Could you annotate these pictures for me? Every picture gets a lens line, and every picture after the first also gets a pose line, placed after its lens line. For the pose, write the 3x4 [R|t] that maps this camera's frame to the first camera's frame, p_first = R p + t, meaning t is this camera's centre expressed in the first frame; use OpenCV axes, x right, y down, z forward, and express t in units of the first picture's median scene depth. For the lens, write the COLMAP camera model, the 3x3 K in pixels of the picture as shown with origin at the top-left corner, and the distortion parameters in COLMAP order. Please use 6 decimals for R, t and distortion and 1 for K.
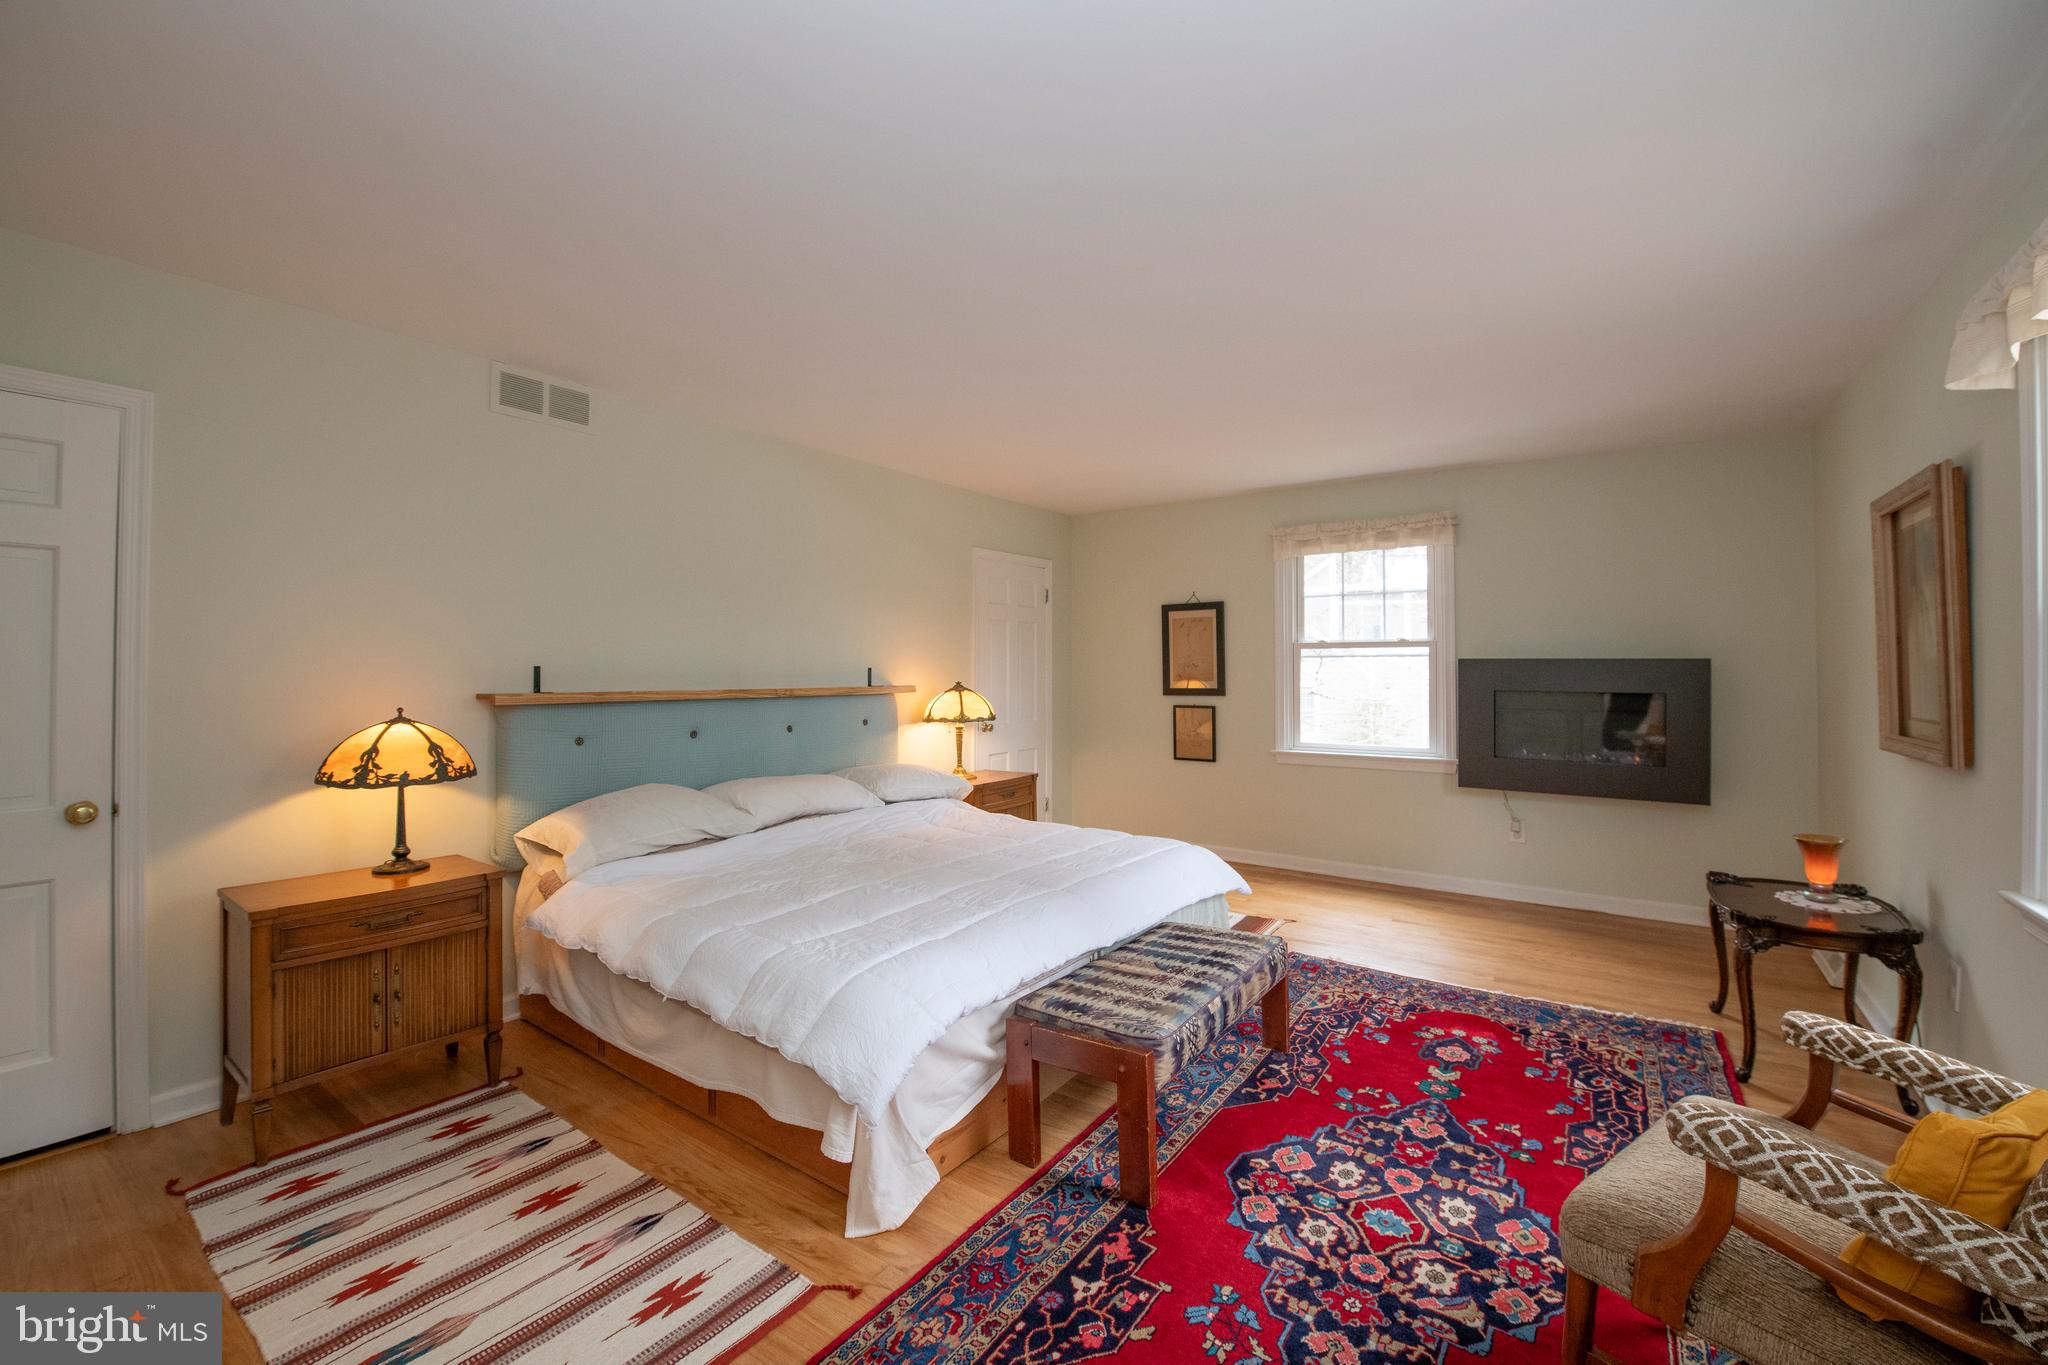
lens RADIAL K [[818.9, 0, 1040.0], [0, 818.9, 665.3], [0, 0, 1]] dist [-0.012613, -0.000648]
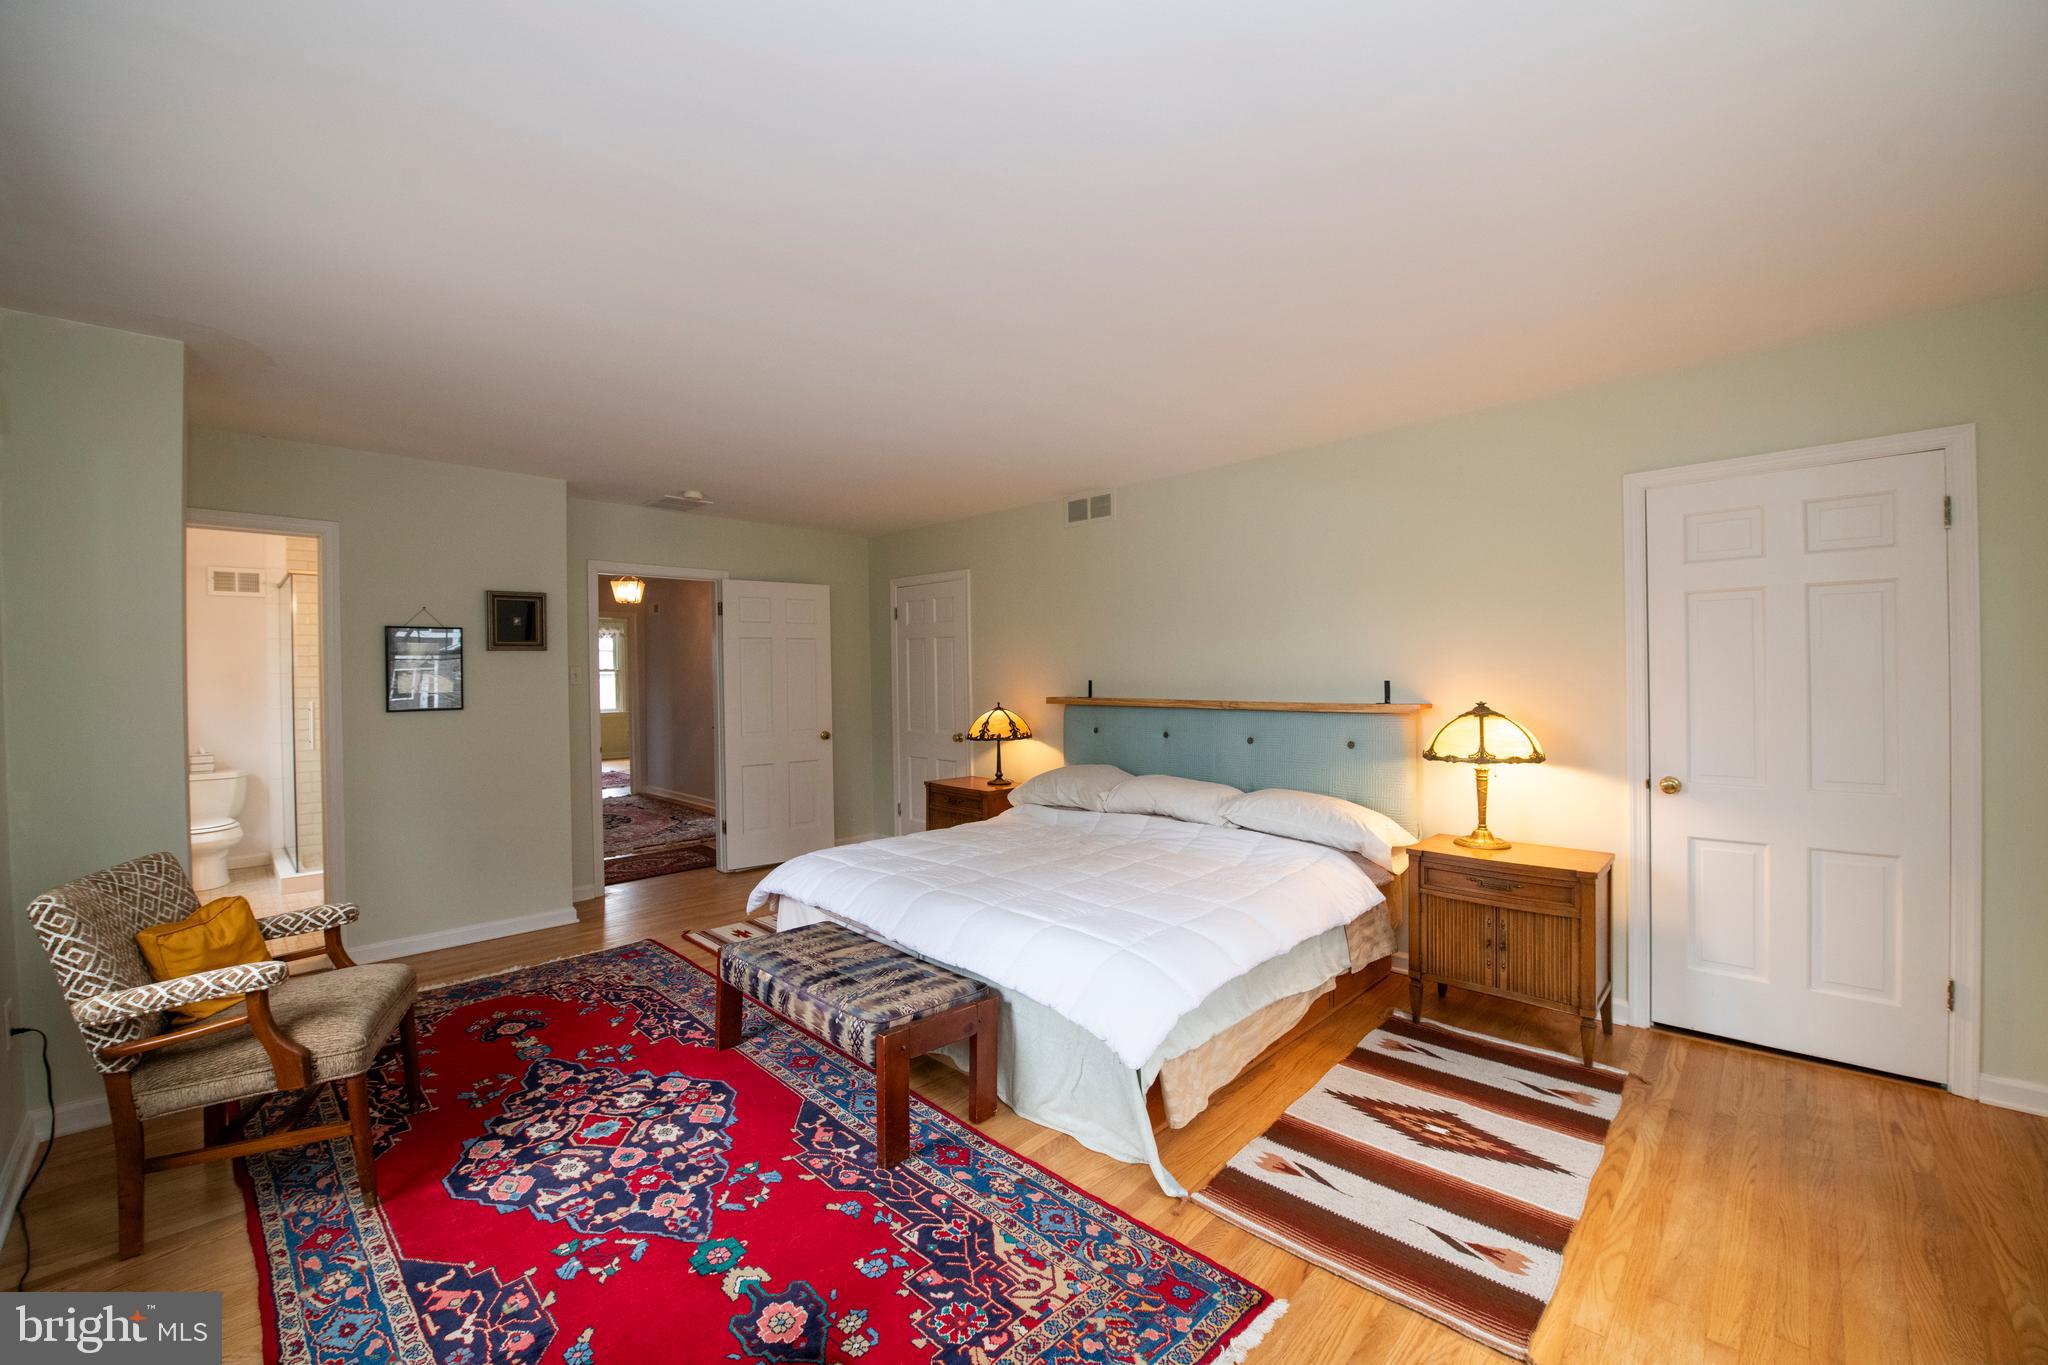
lens RADIAL K [[818.9, 0, 1039.1], [0, 818.9, 682.5], [0, 0, 1]] dist [-0.012613, -0.000648]
pose [[-0.154478, 0.015154, -0.987880, 1.340038], [0.015654, 0.999794, 0.012889, -0.023001], [0.987872, -0.013473, -0.154683, 1.604428]]
